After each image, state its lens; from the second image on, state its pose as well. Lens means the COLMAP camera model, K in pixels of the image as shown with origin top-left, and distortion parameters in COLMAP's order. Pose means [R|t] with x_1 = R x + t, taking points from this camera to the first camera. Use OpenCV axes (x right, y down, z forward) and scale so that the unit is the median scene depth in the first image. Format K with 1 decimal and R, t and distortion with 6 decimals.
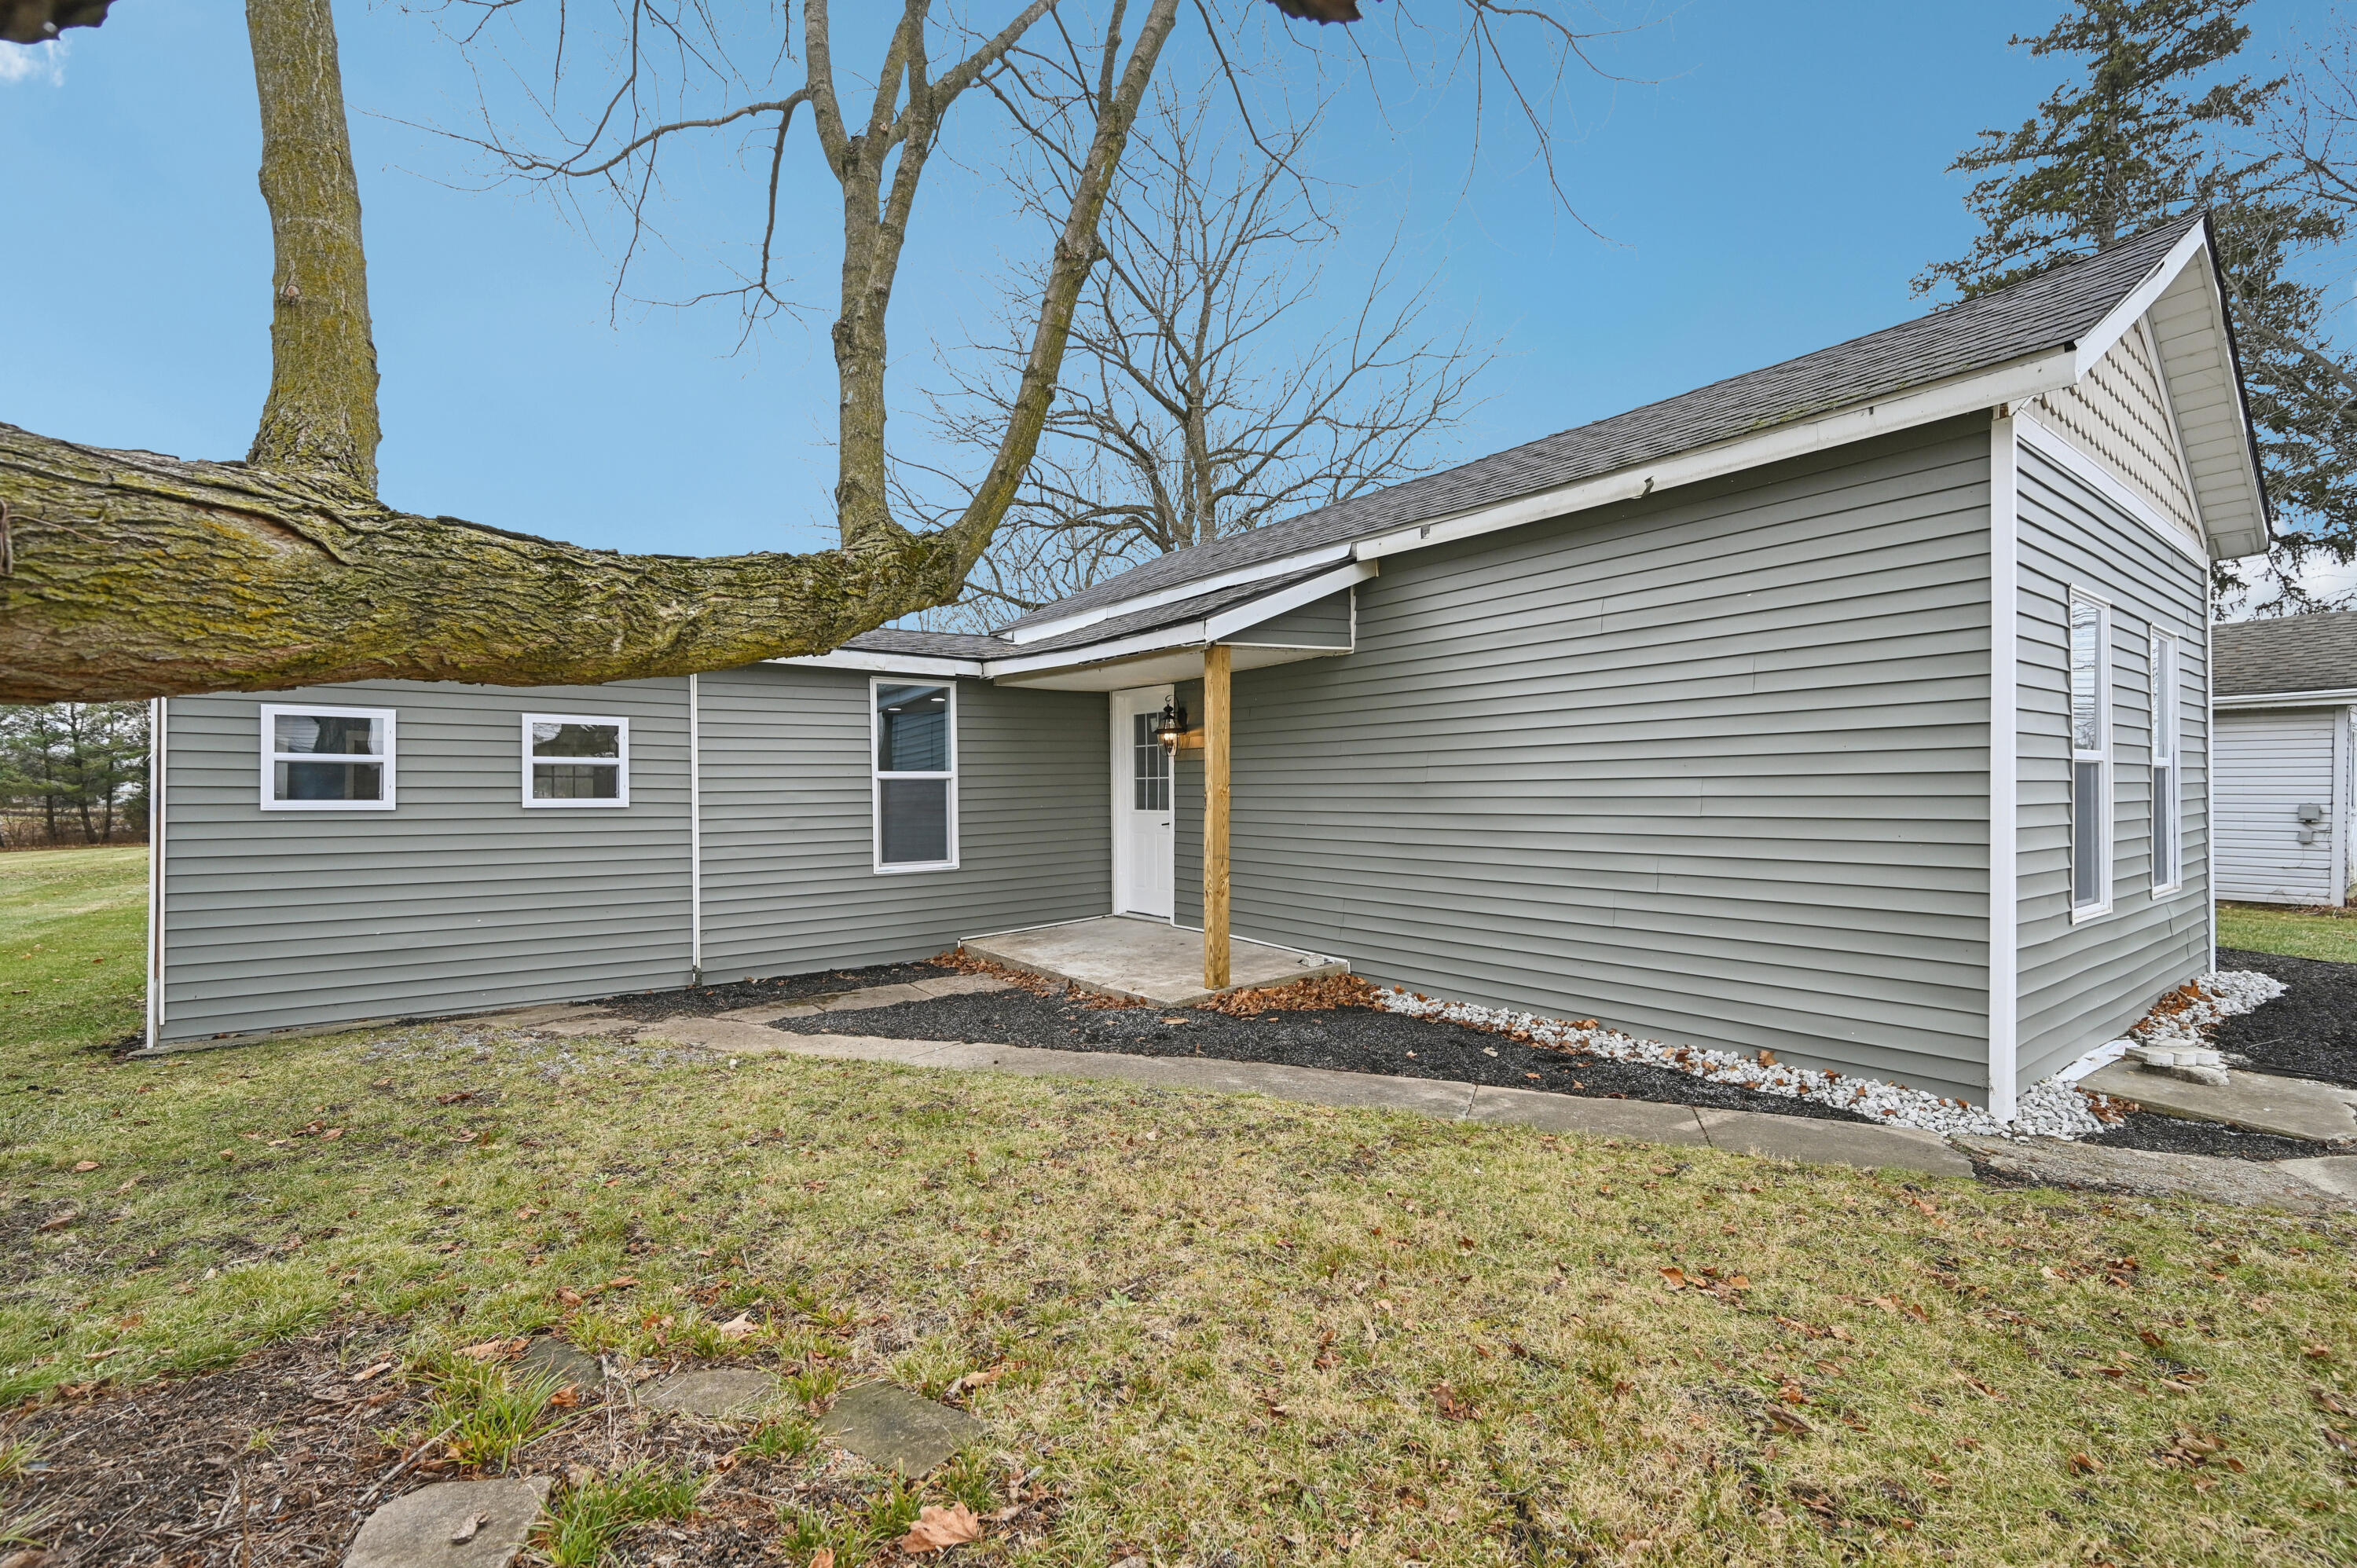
lens RADIAL K [[943.7, 0, 1180.9], [0, 943.7, 783.6], [0, 0, 1]] dist [-0.002850, -0.000258]
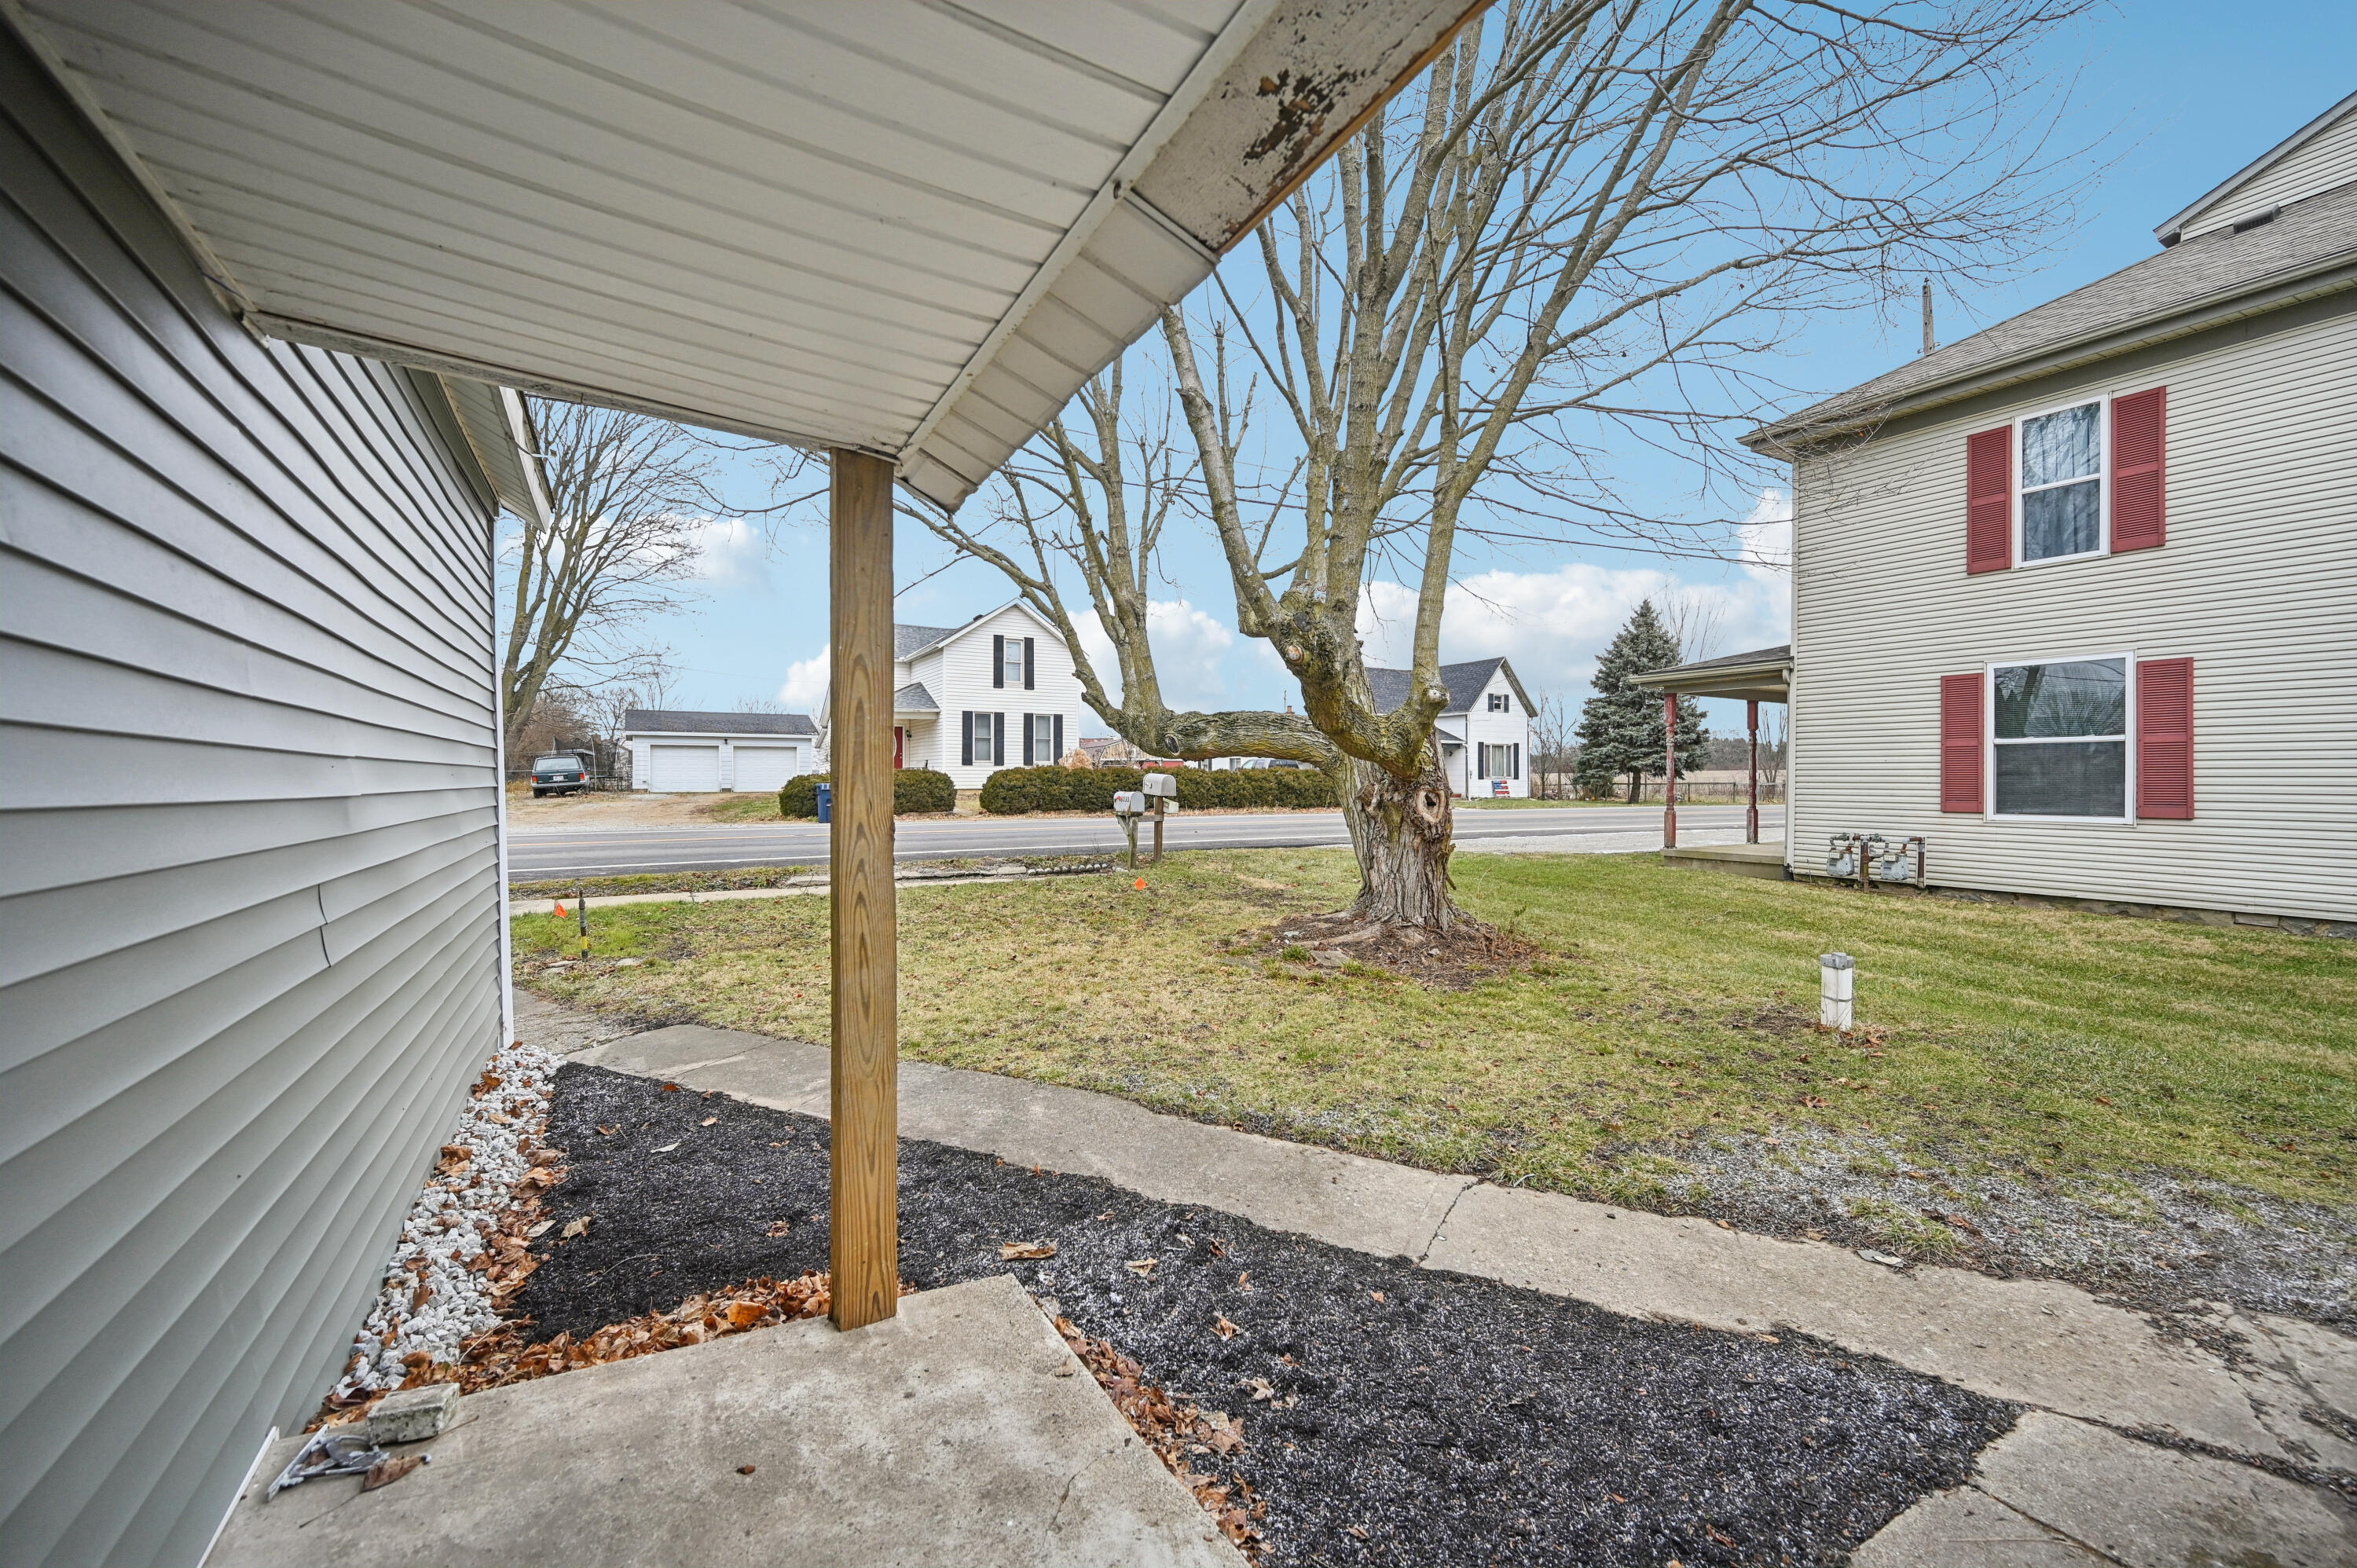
lens RADIAL K [[932.7, 0, 1175.9], [0, 932.7, 782.5], [0, 0, 1]] dist [-0.004167, 0.001021]
pose [[-0.992489, 0.000288, 0.122334, -0.202136], [-0.000134, 0.999994, -0.003445, -0.010863], [-0.122334, -0.003436, -0.992483, 1.972326]]
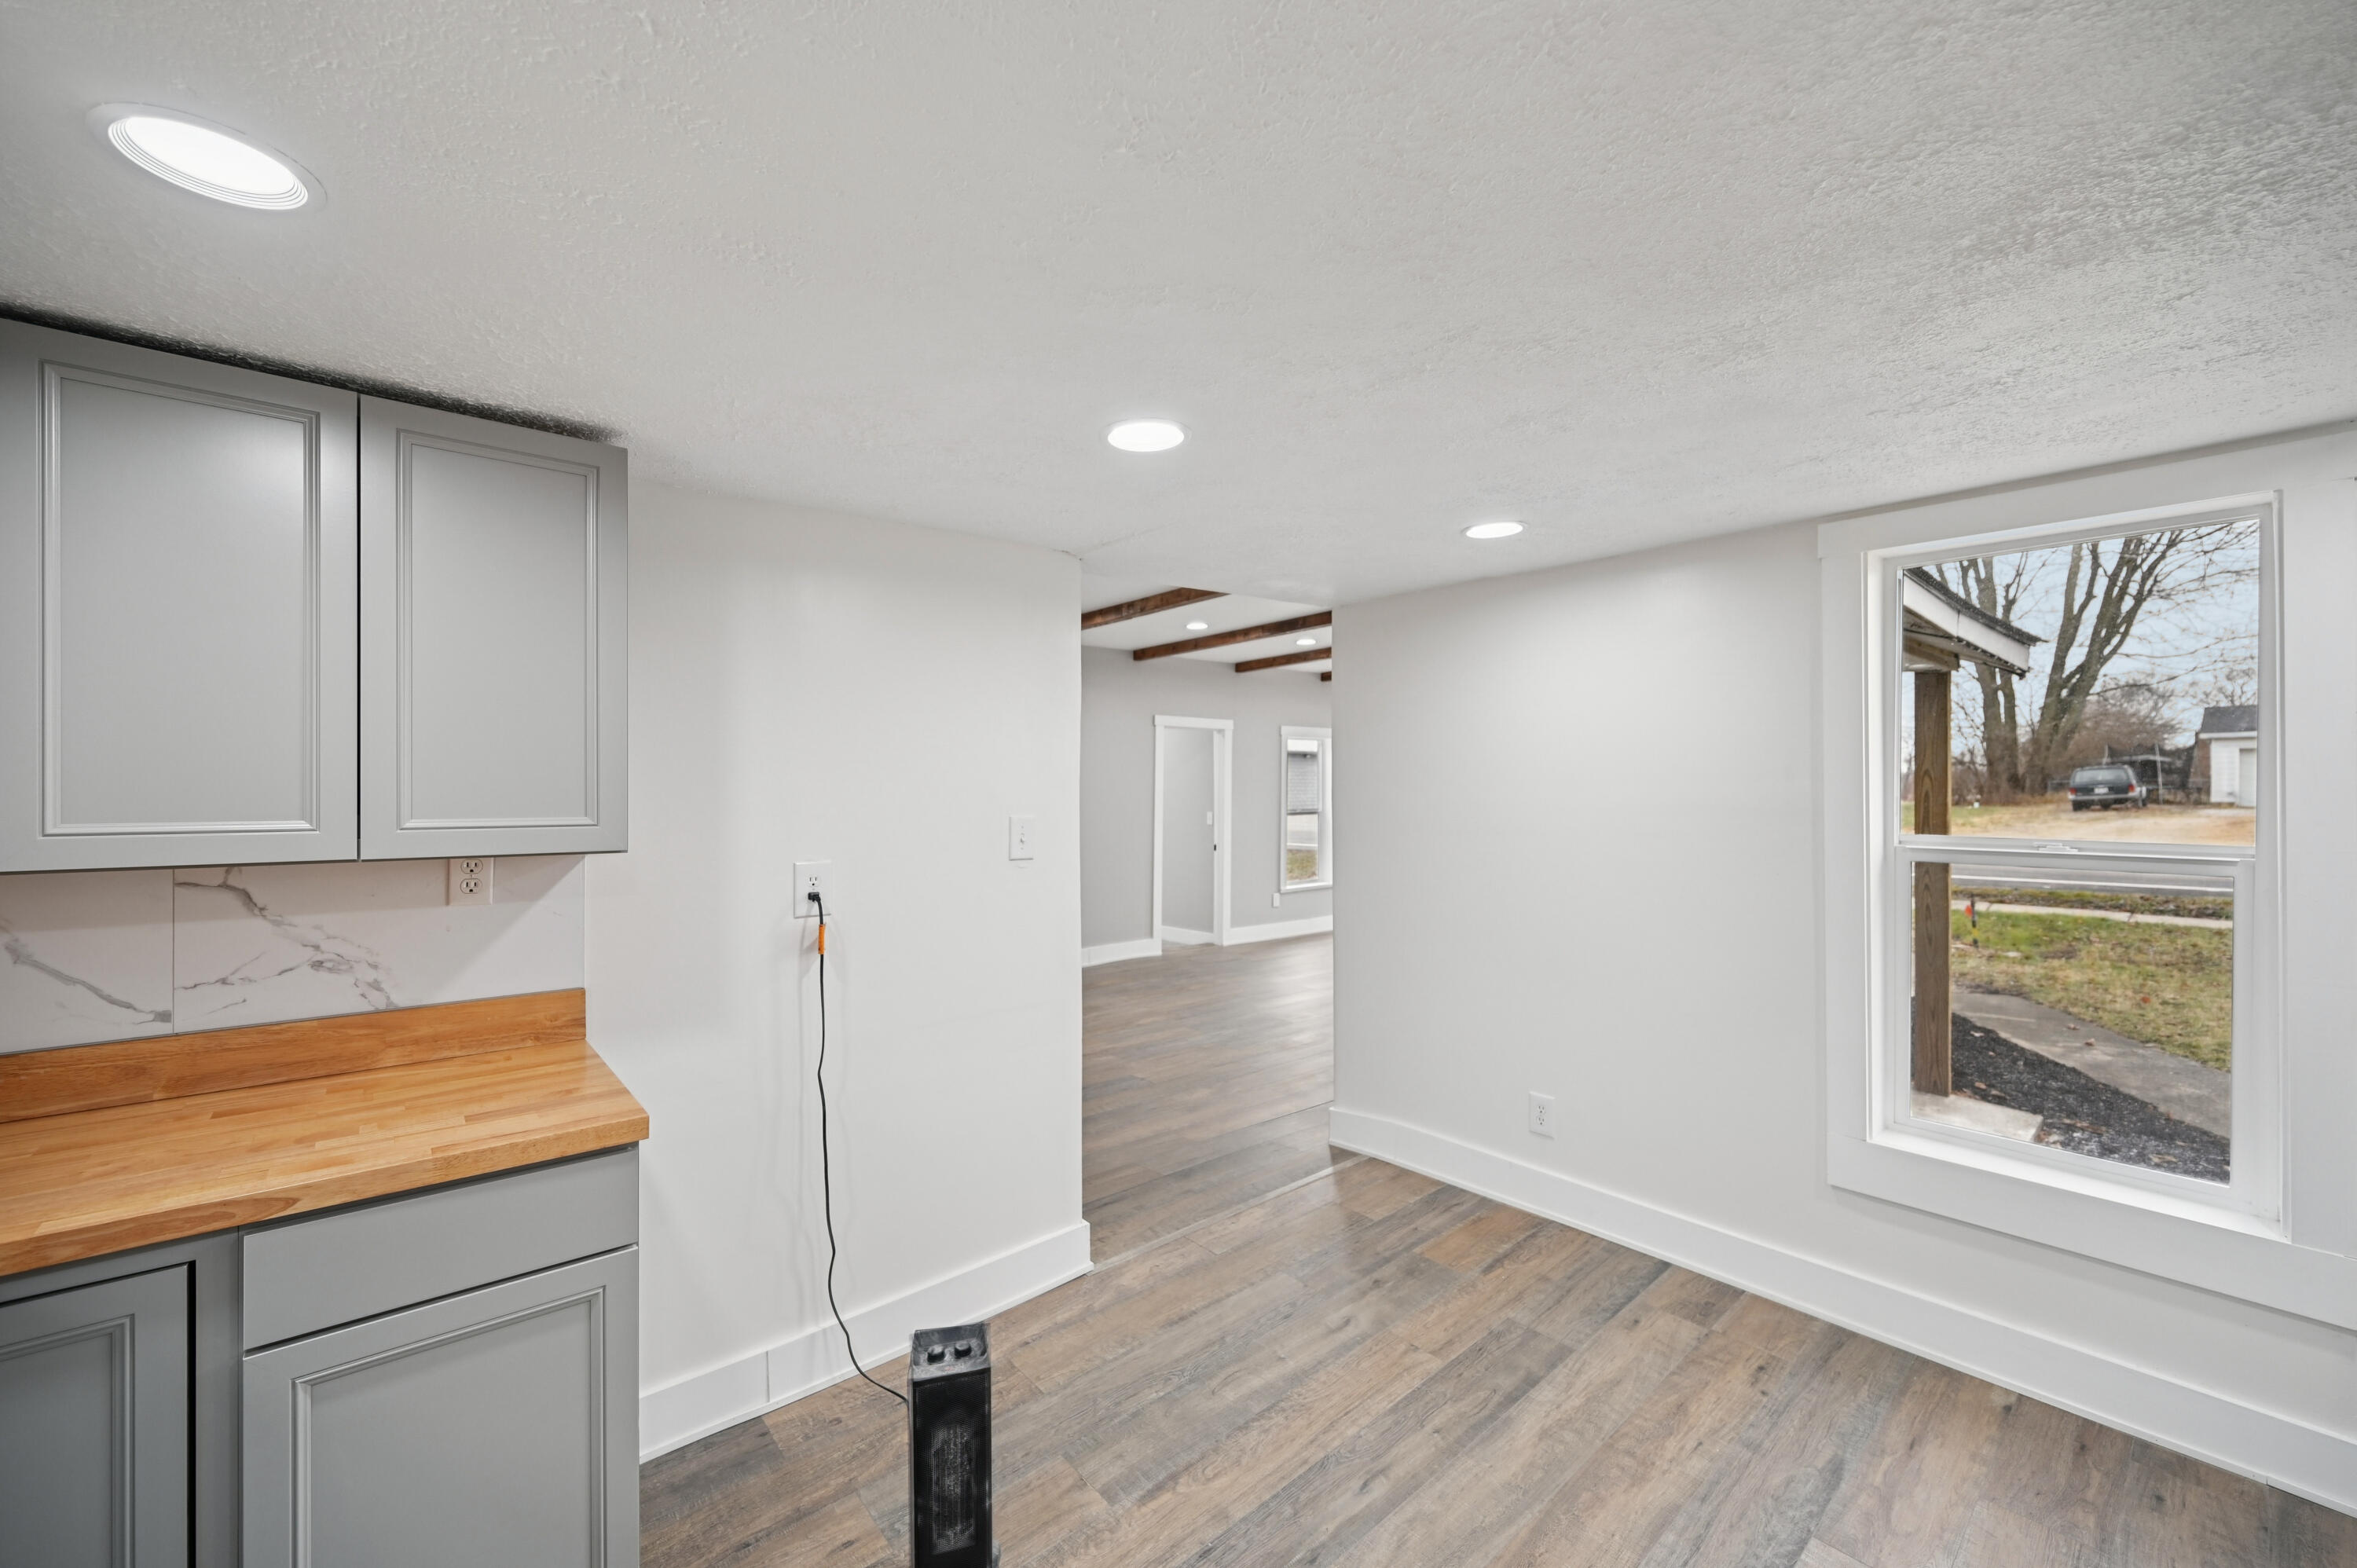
lens RADIAL K [[932.7, 0, 1194.0], [0, 932.7, 781.3], [0, 0, 1]] dist [-0.004167, 0.001021]
pose [[-0.056845, 0.010405, 0.998329, -1.021121], [-0.001600, 0.999943, -0.010513, -0.057985], [-0.998382, -0.002195, -0.056825, 2.393363]]
